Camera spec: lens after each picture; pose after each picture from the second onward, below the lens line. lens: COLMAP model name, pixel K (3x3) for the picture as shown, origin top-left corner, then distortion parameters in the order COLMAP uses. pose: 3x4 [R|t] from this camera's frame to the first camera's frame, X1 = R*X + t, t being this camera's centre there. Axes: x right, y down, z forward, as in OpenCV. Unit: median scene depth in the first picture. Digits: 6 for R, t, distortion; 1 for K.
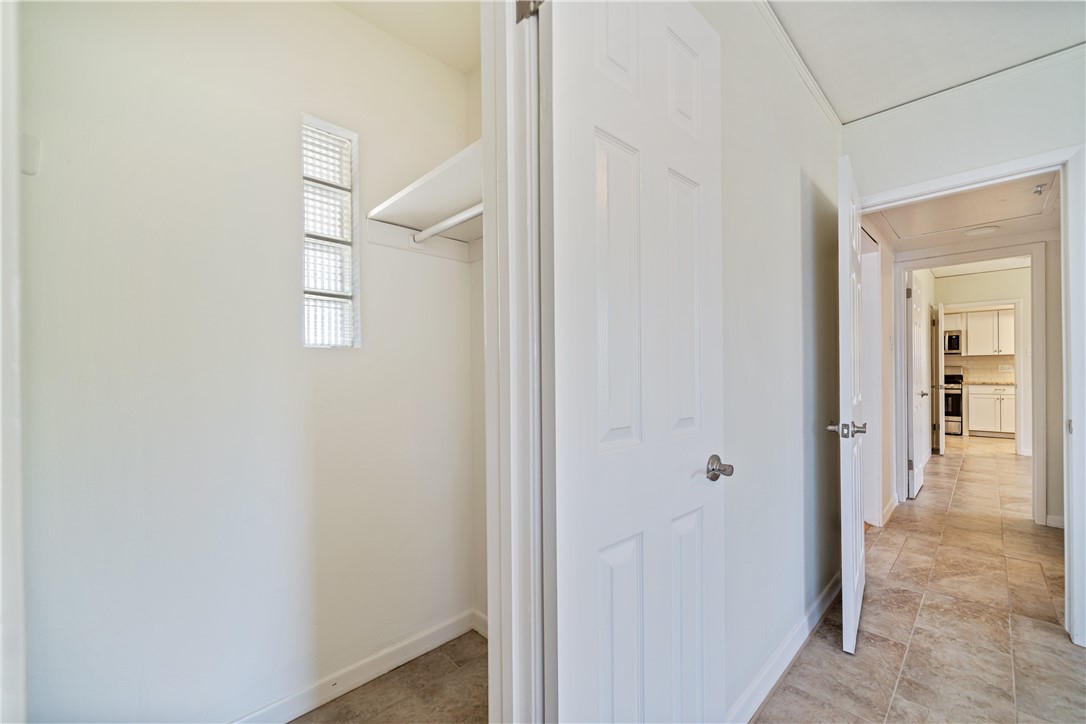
lens RADIAL K [[438.7, 0, 534.4], [0, 438.7, 373.2], [0, 0, 1]] dist [-0.000100, 0.000148]
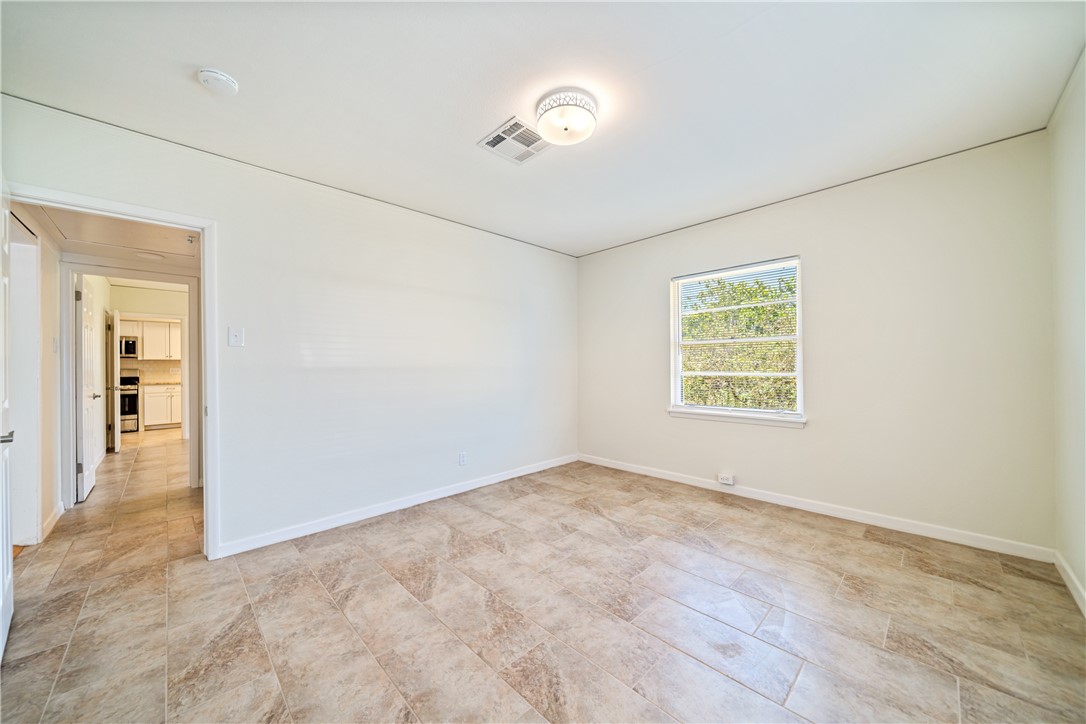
lens RADIAL K [[383.1, 0, 537.2], [0, 383.1, 364.7], [0, 0, 1]] dist [0.000674, 0.000348]
pose [[-0.005545, 0.013608, 0.999892, -0.020804], [0.013542, 0.999817, -0.013532, -0.000001], [-0.999893, 0.013465, -0.005728, -0.033880]]
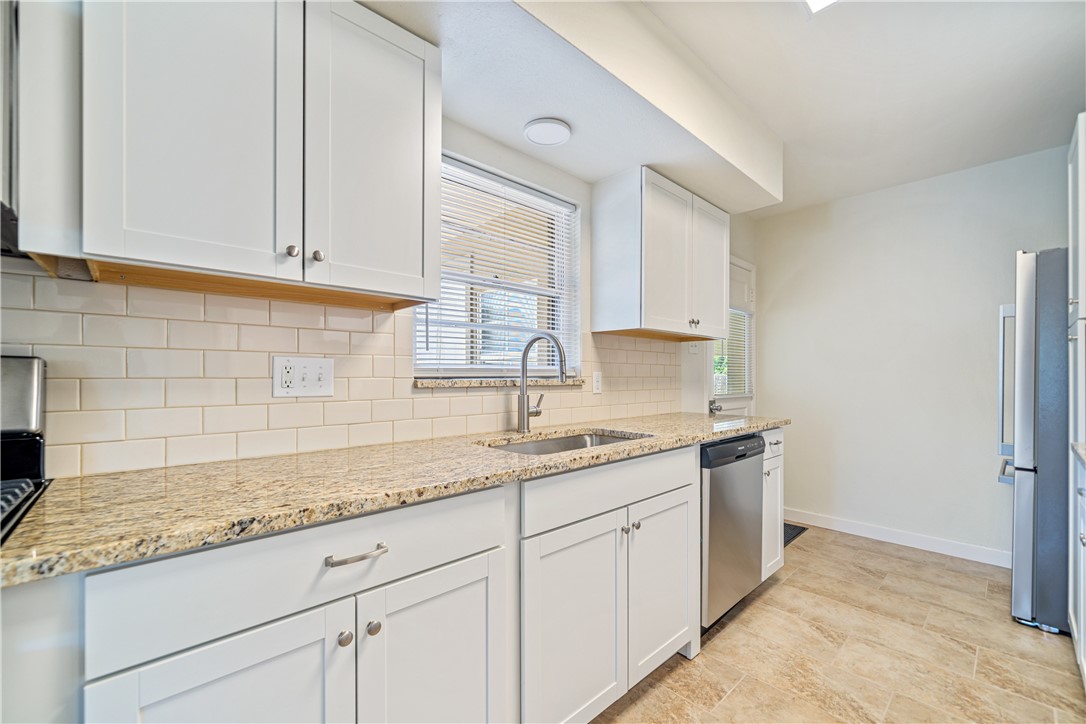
lens RADIAL K [[438.7, 0, 534.4], [0, 438.7, 373.2], [0, 0, 1]] dist [-0.000100, 0.000148]
pose [[0.021678, 0.012675, 0.999685, 4.371173], [0.005705, 0.999902, -0.012802, -0.045060], [-0.999749, 0.005981, 0.021604, 4.393867]]
